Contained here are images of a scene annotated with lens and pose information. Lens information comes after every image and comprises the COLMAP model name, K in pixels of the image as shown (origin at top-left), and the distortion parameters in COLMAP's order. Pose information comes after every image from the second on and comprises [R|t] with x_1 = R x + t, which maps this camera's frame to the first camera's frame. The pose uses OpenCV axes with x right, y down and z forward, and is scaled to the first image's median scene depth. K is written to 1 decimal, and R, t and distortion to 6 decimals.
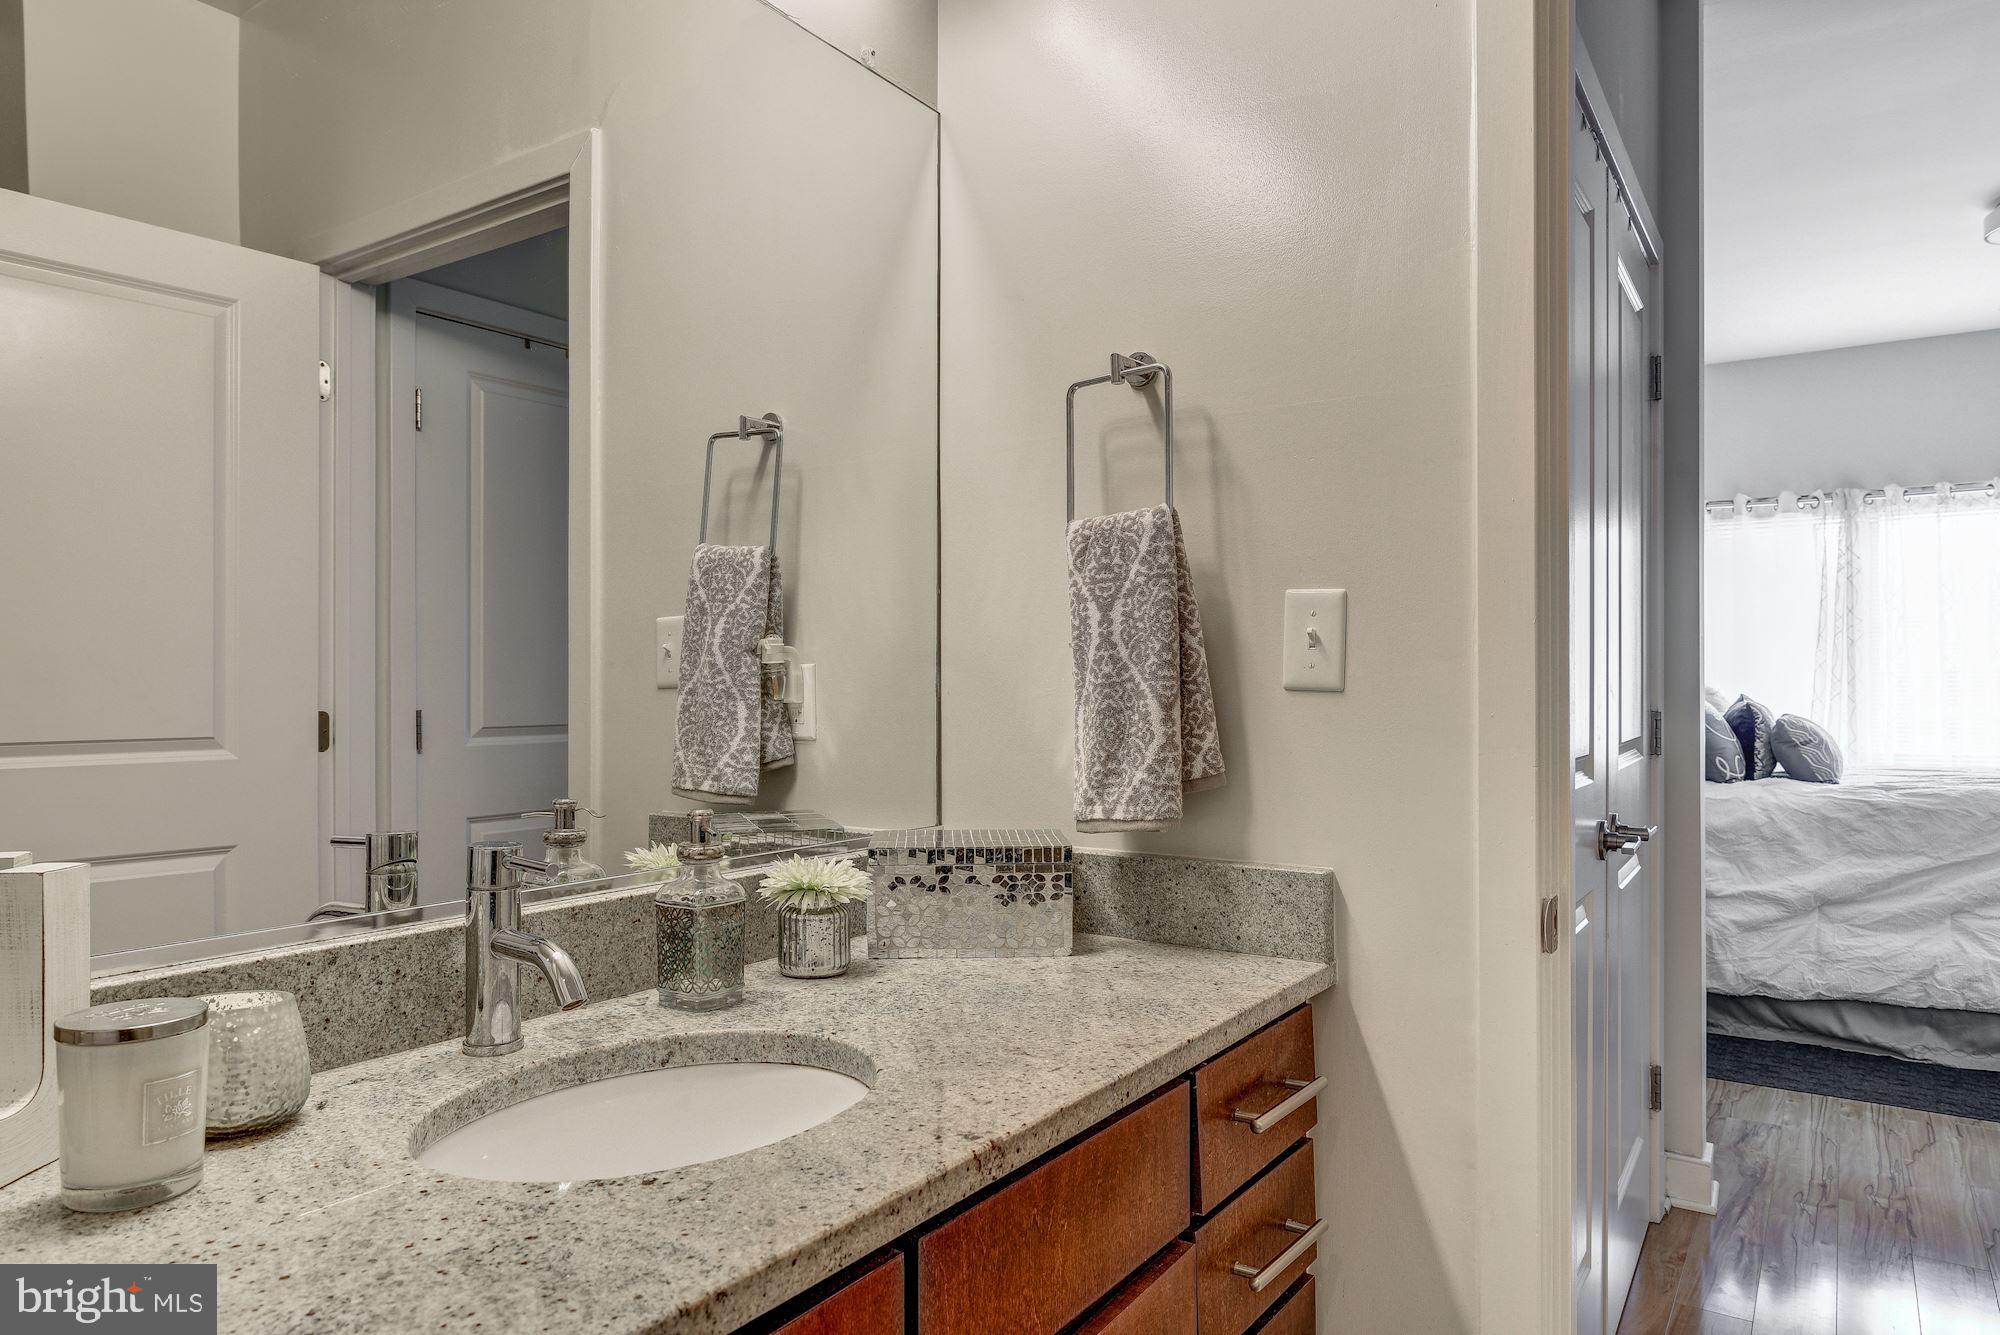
lens RADIAL K [[1243.7, 0, 996.8], [0, 1243.7, 676.5], [0, 0, 1]] dist [-0.002004, -0.000048]
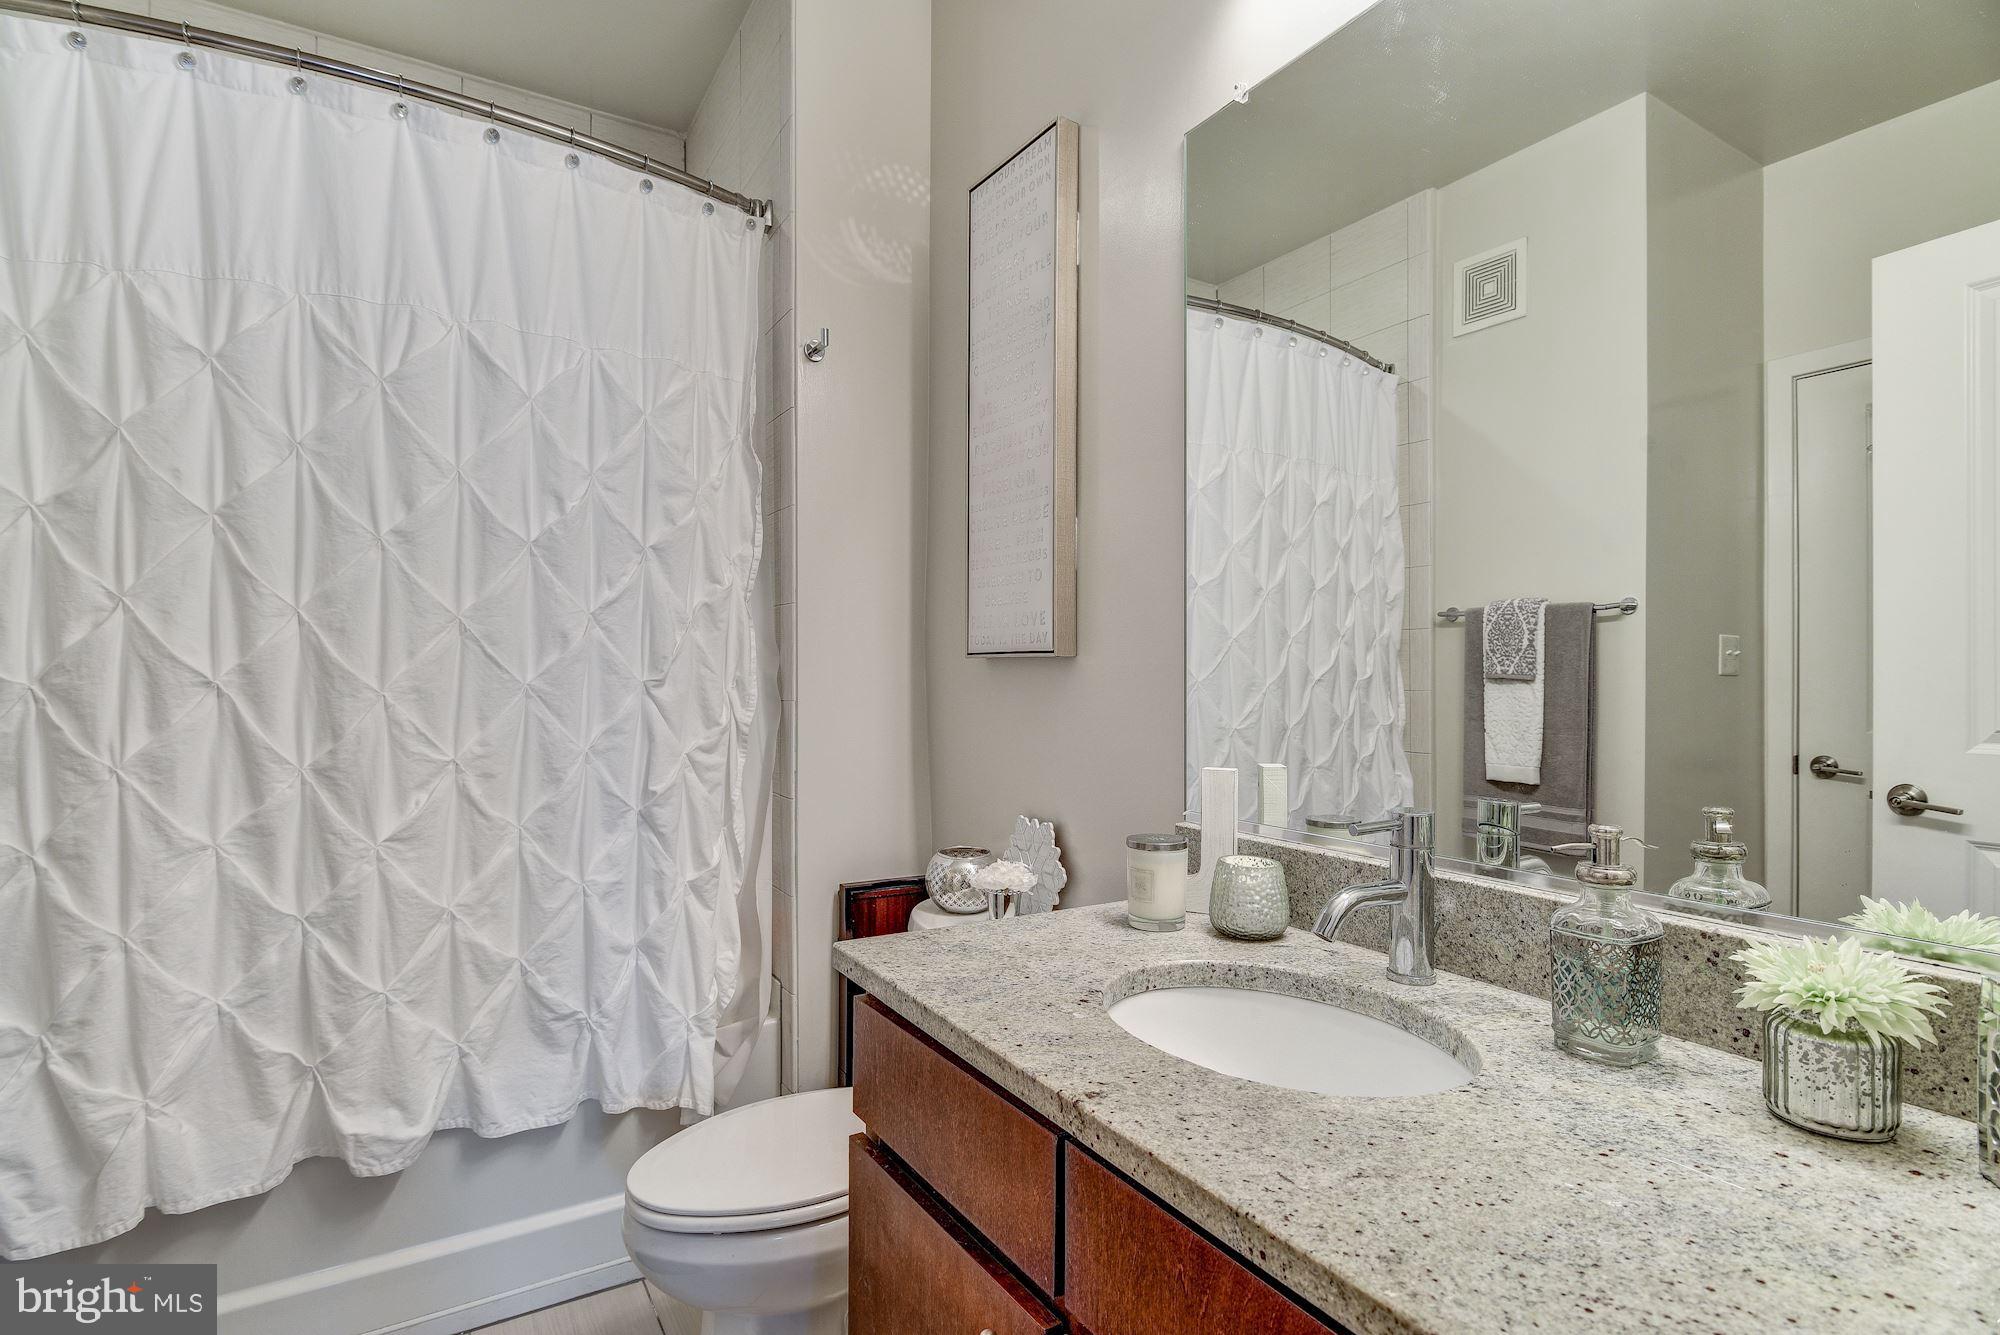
lens RADIAL K [[973.9, 0, 990.2], [0, 973.9, 657.8], [0, 0, 1]] dist [0.000788, -0.000008]
pose [[-0.418097, -0.017083, -0.908242, 0.484411], [0.004701, 0.999769, -0.020969, 0.000986], [0.908390, -0.013037, -0.417920, 0.770791]]
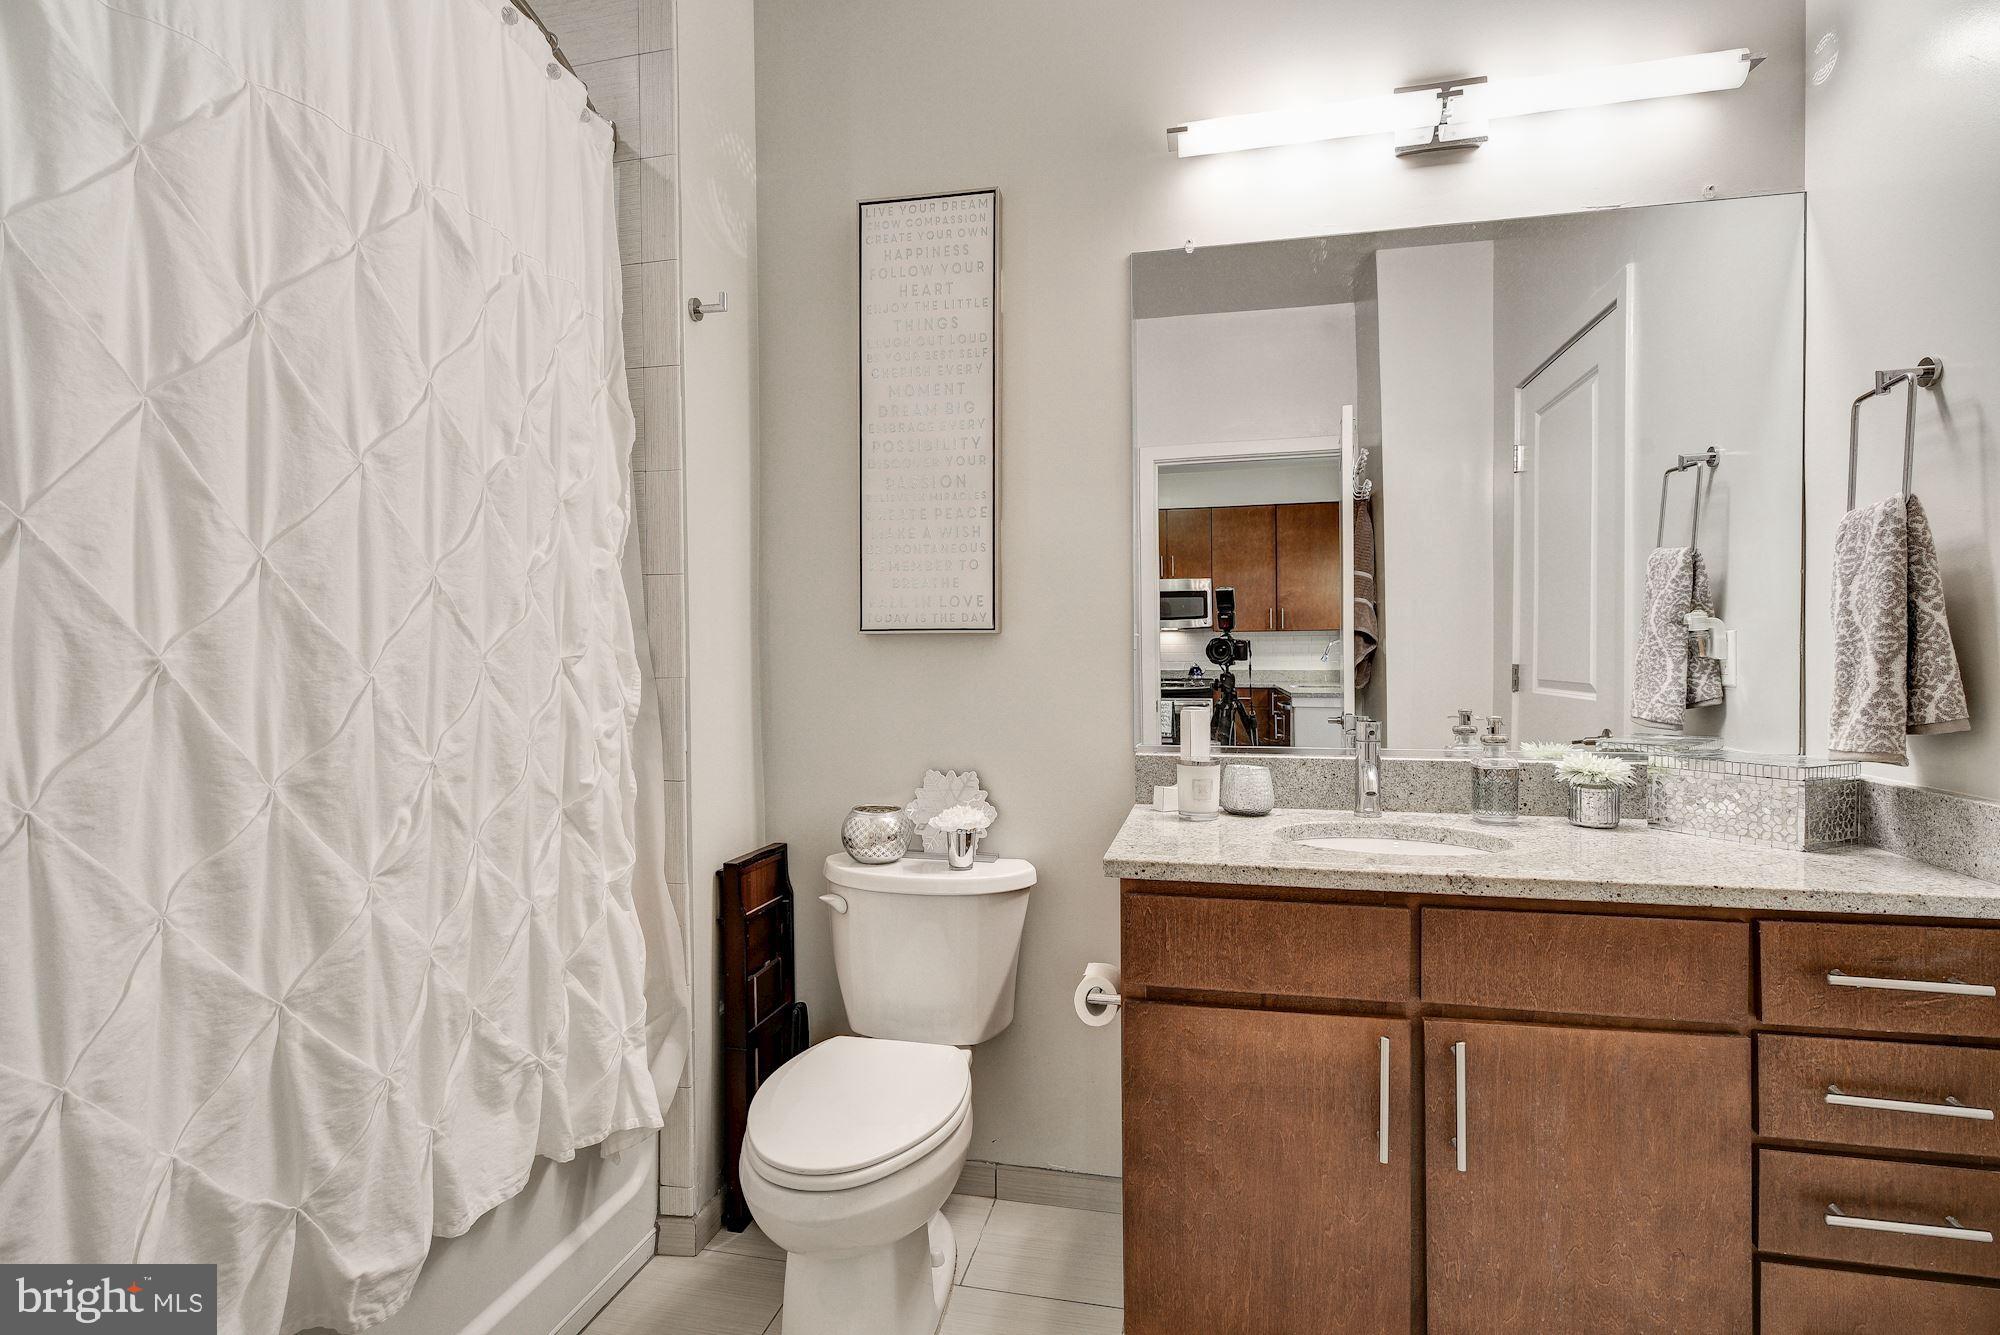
lens RADIAL K [[973.9, 0, 990.2], [0, 973.9, 657.8], [0, 0, 1]] dist [0.000788, -0.000008]
pose [[0.350798, 0.001588, -0.936450, 0.713894], [0.013656, 0.999884, 0.006811, 0.002090], [0.936352, -0.015178, 0.350735, -0.155589]]
